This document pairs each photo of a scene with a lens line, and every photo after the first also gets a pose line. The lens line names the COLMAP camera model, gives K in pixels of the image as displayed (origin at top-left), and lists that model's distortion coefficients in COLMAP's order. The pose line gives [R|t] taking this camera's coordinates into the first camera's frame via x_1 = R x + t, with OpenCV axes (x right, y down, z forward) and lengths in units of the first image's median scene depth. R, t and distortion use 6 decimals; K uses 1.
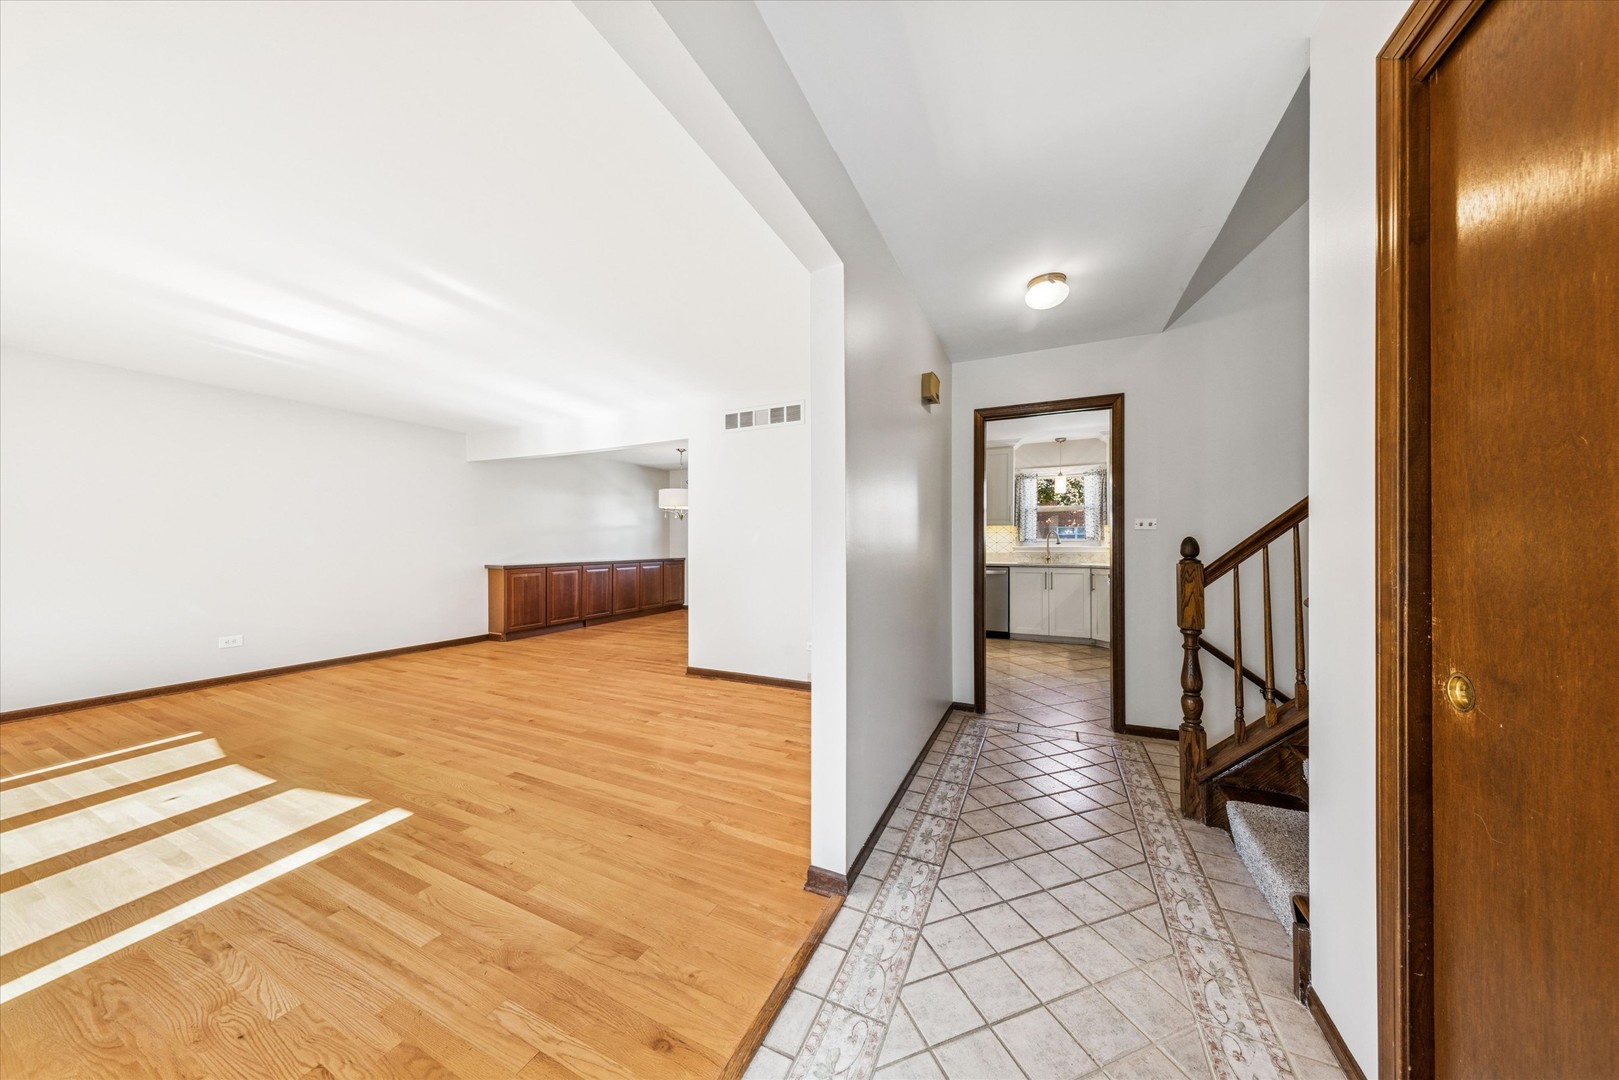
lens RADIAL K [[507.3, 0, 816.4], [0, 507.3, 543.8], [0, 0, 1]] dist [0.004142, -0.000297]
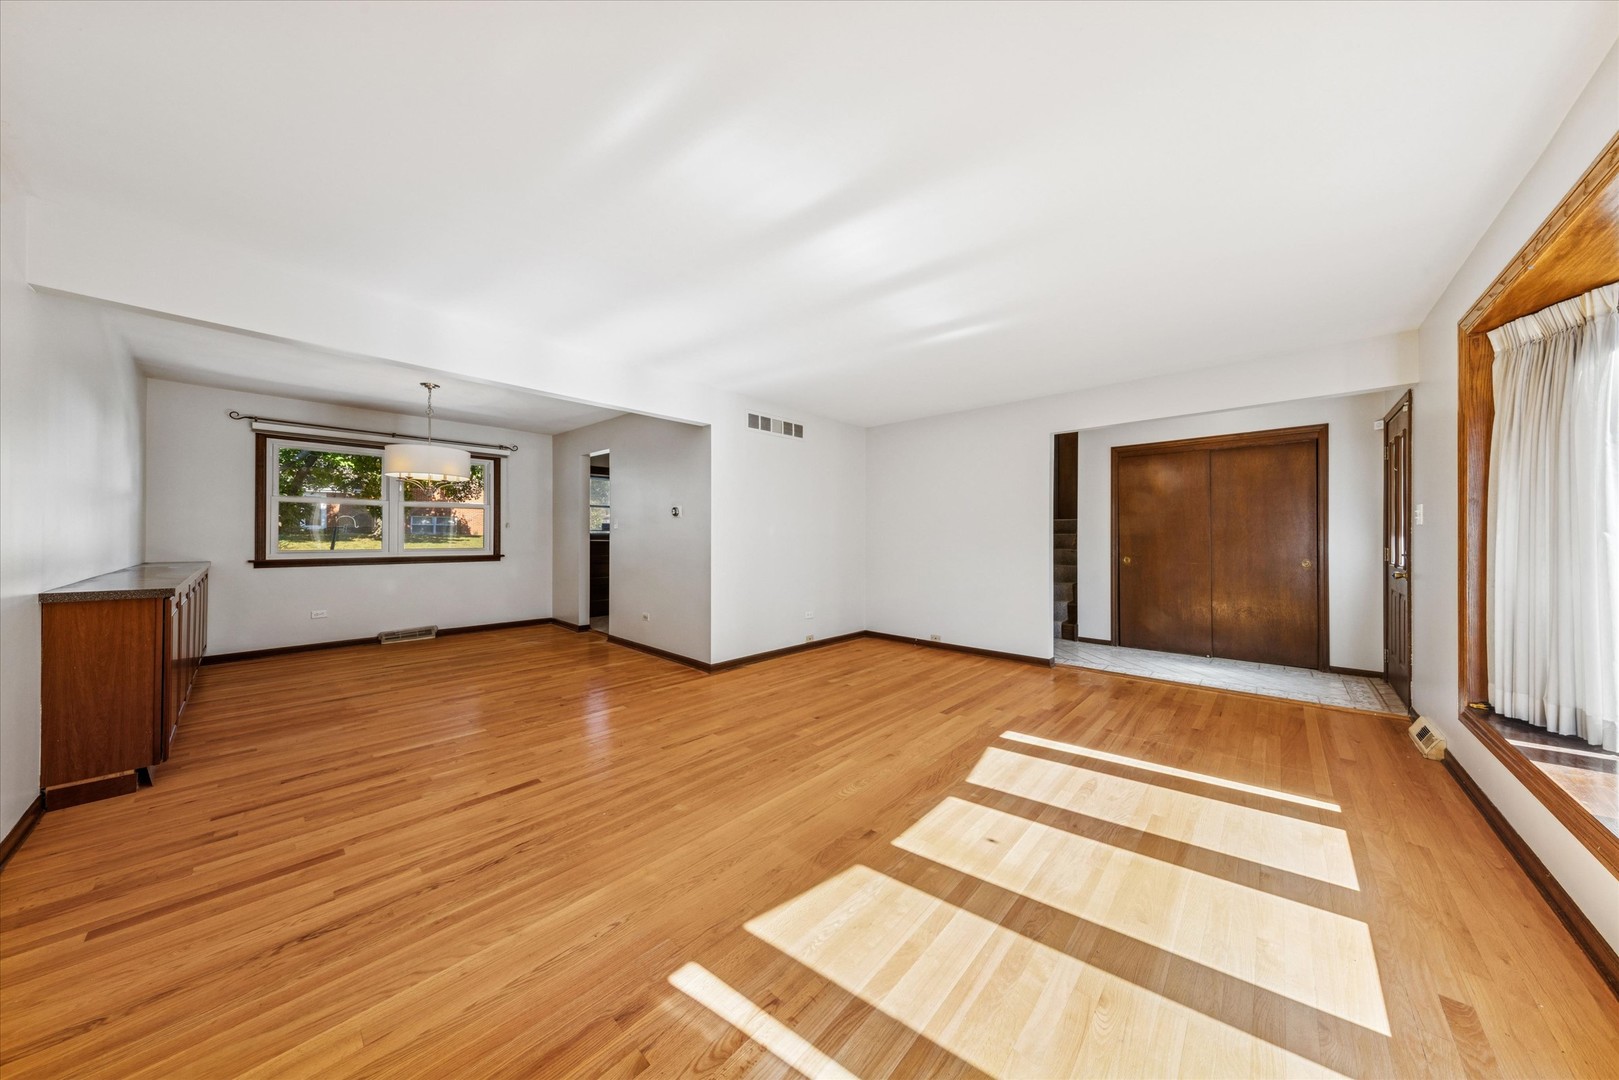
lens RADIAL K [[507.3, 0, 814.6], [0, 507.3, 532.7], [0, 0, 1]] dist [0.004142, -0.000297]
pose [[0.300099, 0.005768, 0.953891, -1.528389], [-0.000070, 0.999982, -0.006024, 0.001871], [-0.953908, 0.001741, 0.300094, 0.732754]]
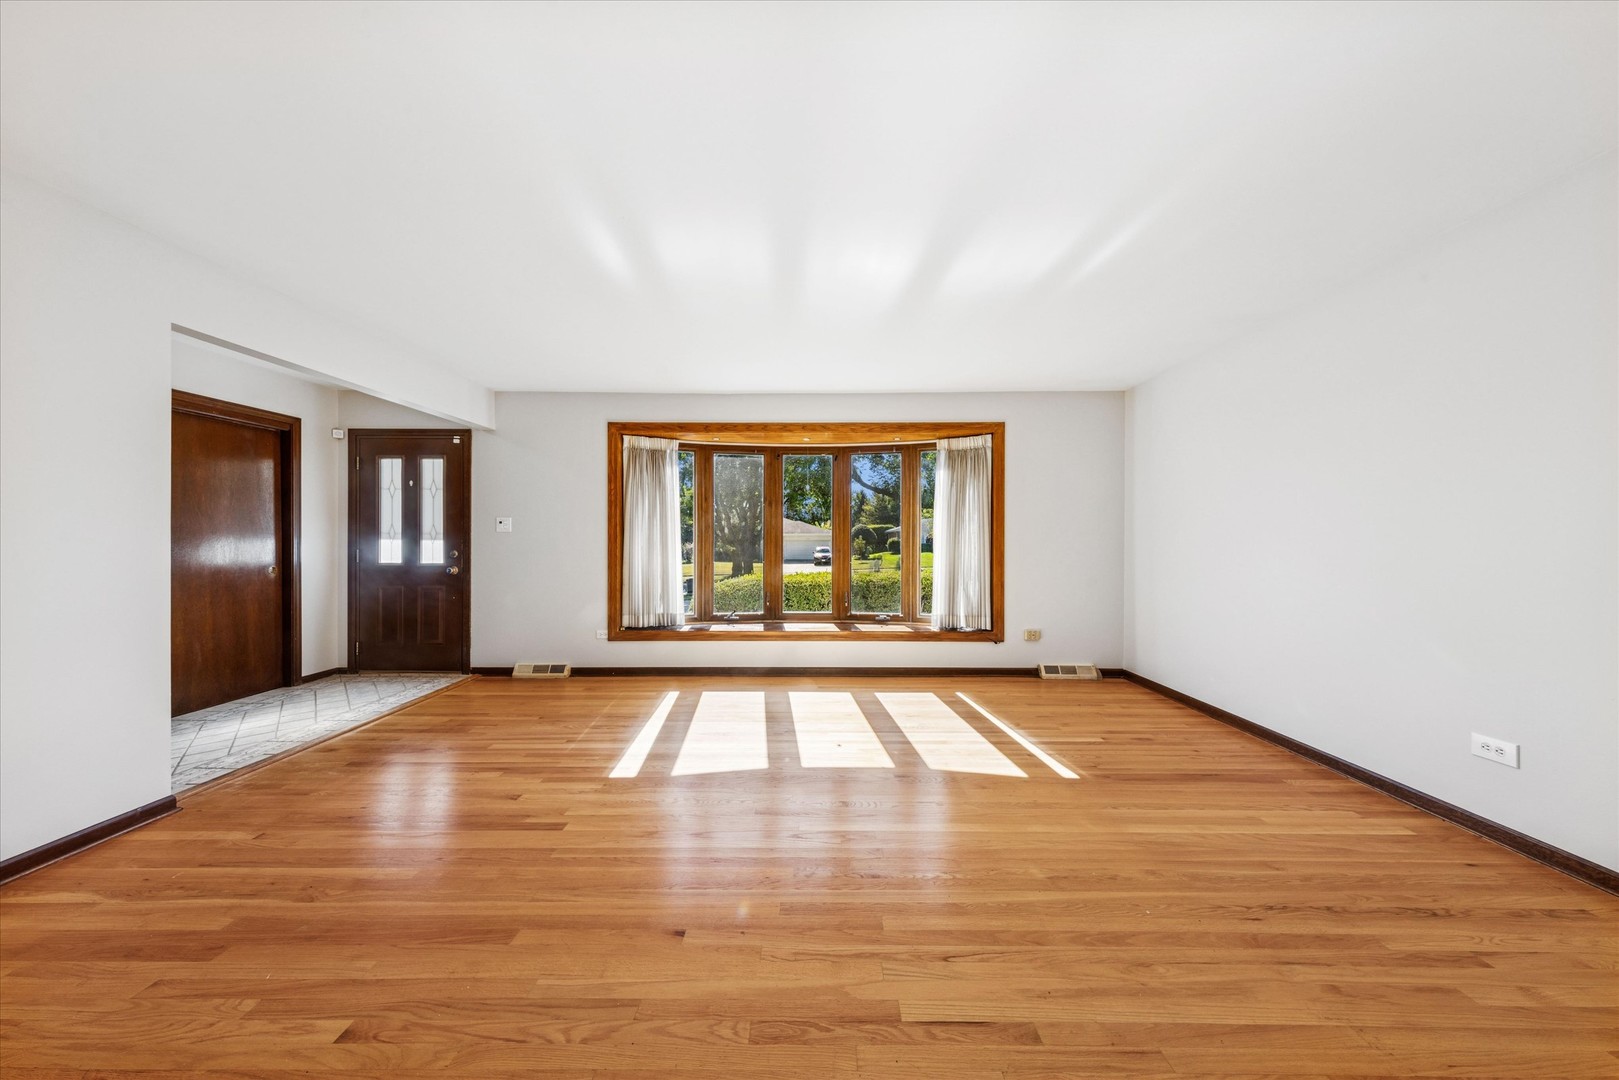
lens RADIAL K [[507.3, 0, 811.8], [0, 507.3, 542.5], [0, 0, 1]] dist [0.004142, -0.000297]
pose [[-0.911119, -0.000029, -0.412143, -0.496034], [-0.001947, 0.999989, 0.004234, 0.002299], [0.412139, 0.004660, -0.911109, 1.492450]]
